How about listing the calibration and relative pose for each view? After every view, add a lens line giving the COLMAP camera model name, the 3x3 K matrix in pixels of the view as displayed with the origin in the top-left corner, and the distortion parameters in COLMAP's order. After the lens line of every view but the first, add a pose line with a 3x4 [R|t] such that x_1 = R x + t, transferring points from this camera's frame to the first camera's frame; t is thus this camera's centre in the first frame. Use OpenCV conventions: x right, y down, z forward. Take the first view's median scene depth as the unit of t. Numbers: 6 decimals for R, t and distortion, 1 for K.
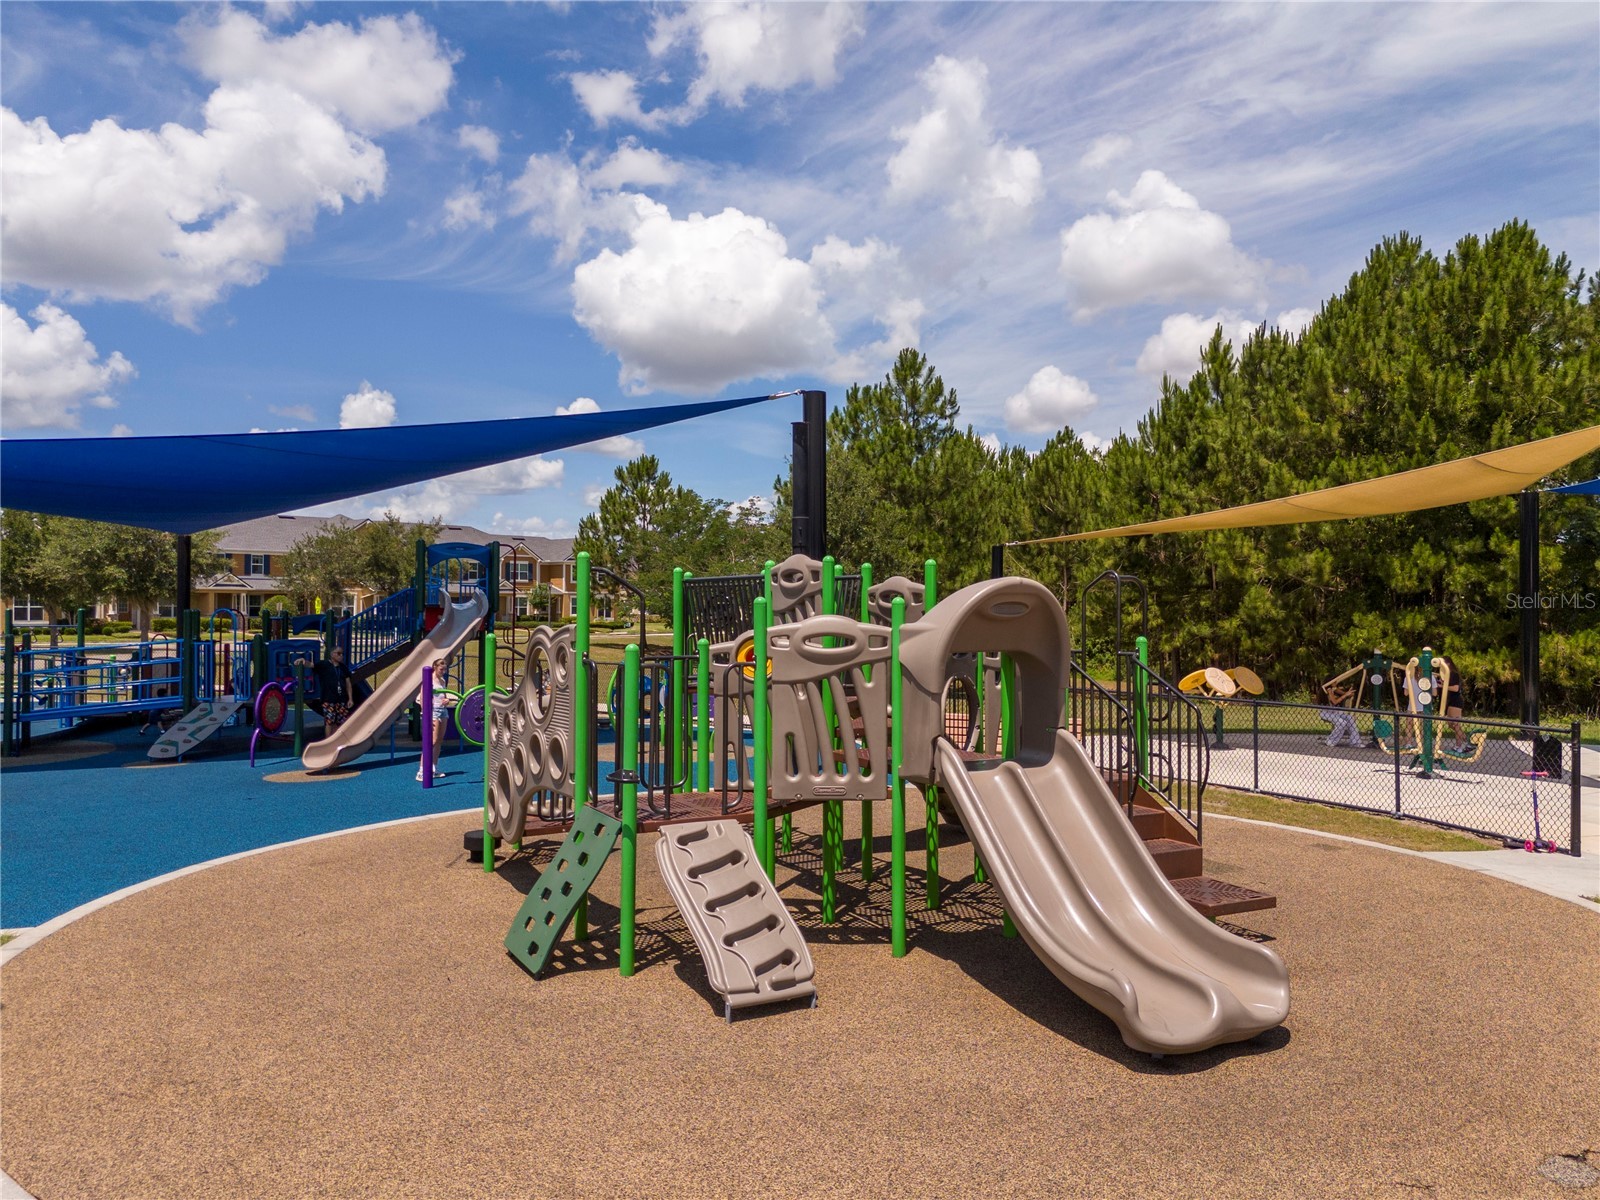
lens RADIAL K [[1181.0, 0, 805.7], [0, 1181.0, 600.2], [0, 0, 1]] dist [0.076867, -0.080866]
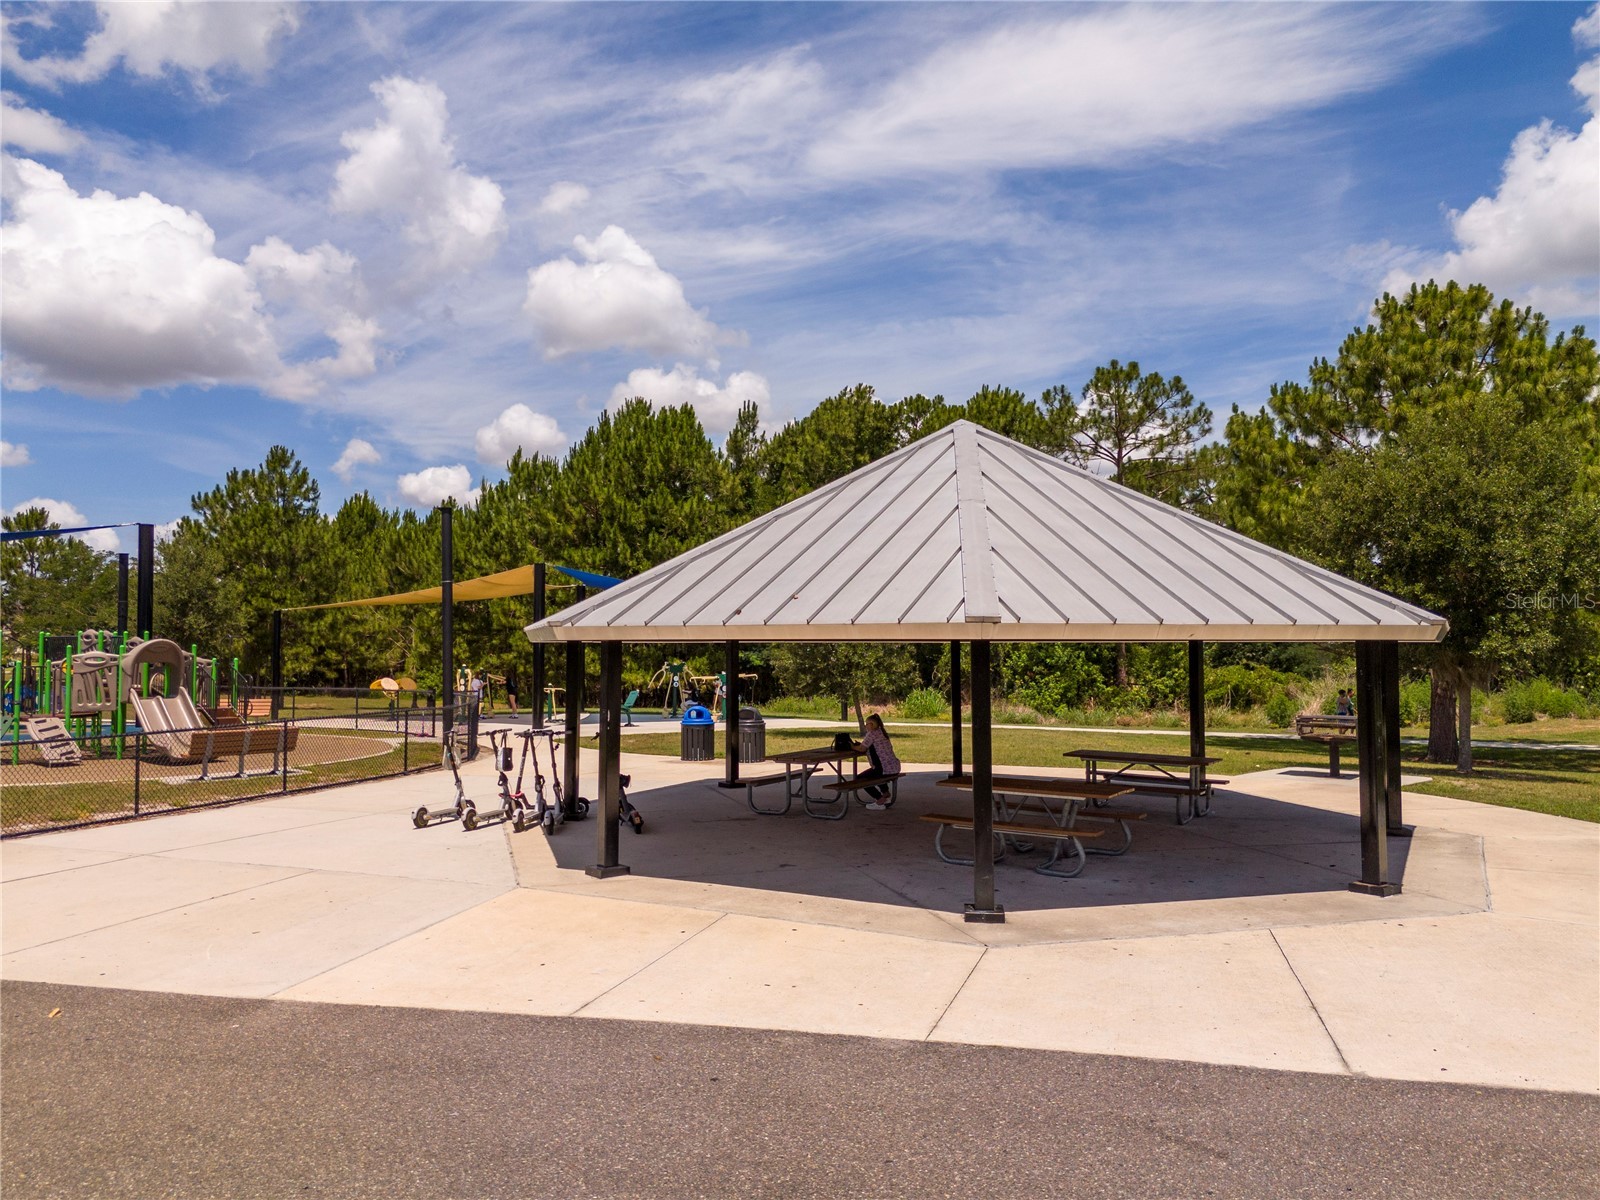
lens RADIAL K [[1181.0, 0, 805.7], [0, 1181.0, 600.2], [0, 0, 1]] dist [0.076867, -0.080866]
pose [[0.906941, 0.011550, 0.421099, 0.060724], [0.000993, 0.999563, -0.029556, -0.004426], [-0.421256, 0.027224, 0.906533, -0.419989]]
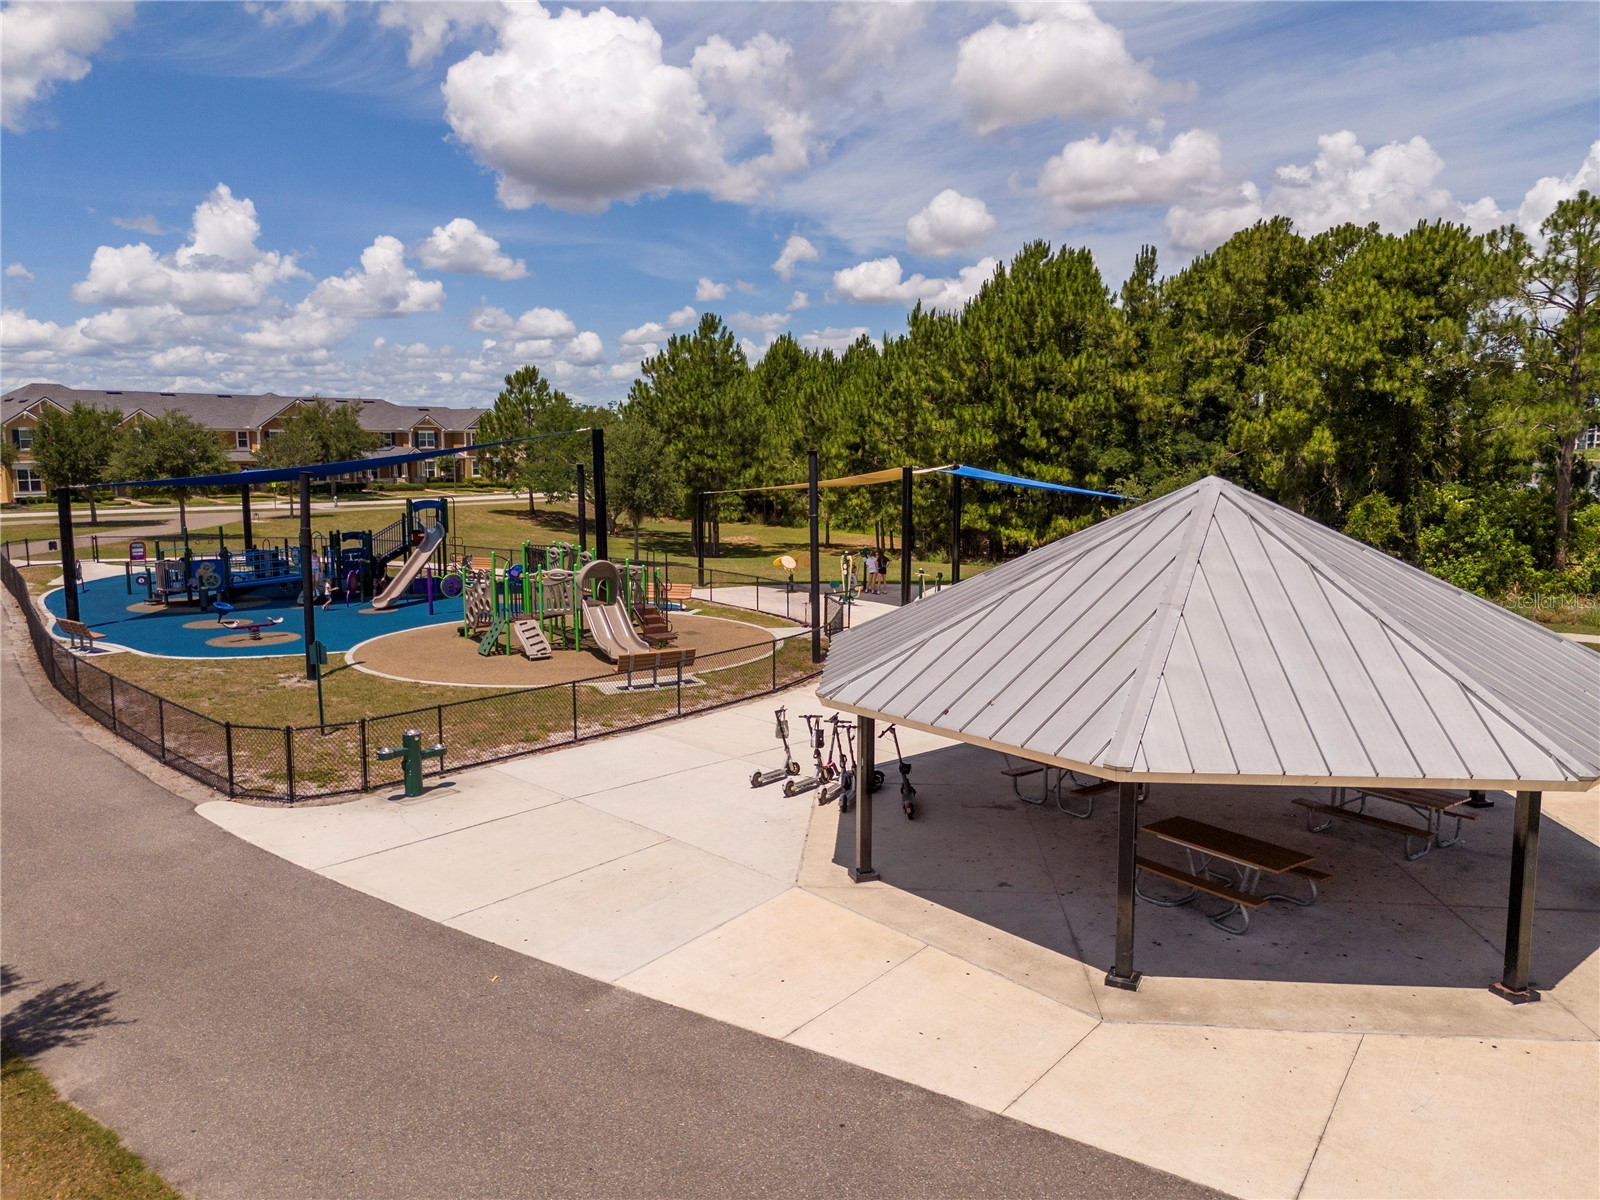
lens RADIAL K [[1182.8, 0, 802.6], [0, 1182.8, 597.4], [0, 0, 1]] dist [0.065681, -0.063875]
pose [[0.997012, -0.014744, 0.075820, 0.085986], [0.003989, 0.990131, 0.140088, -0.071425], [-0.077137, -0.139367, 0.987232, -0.481603]]
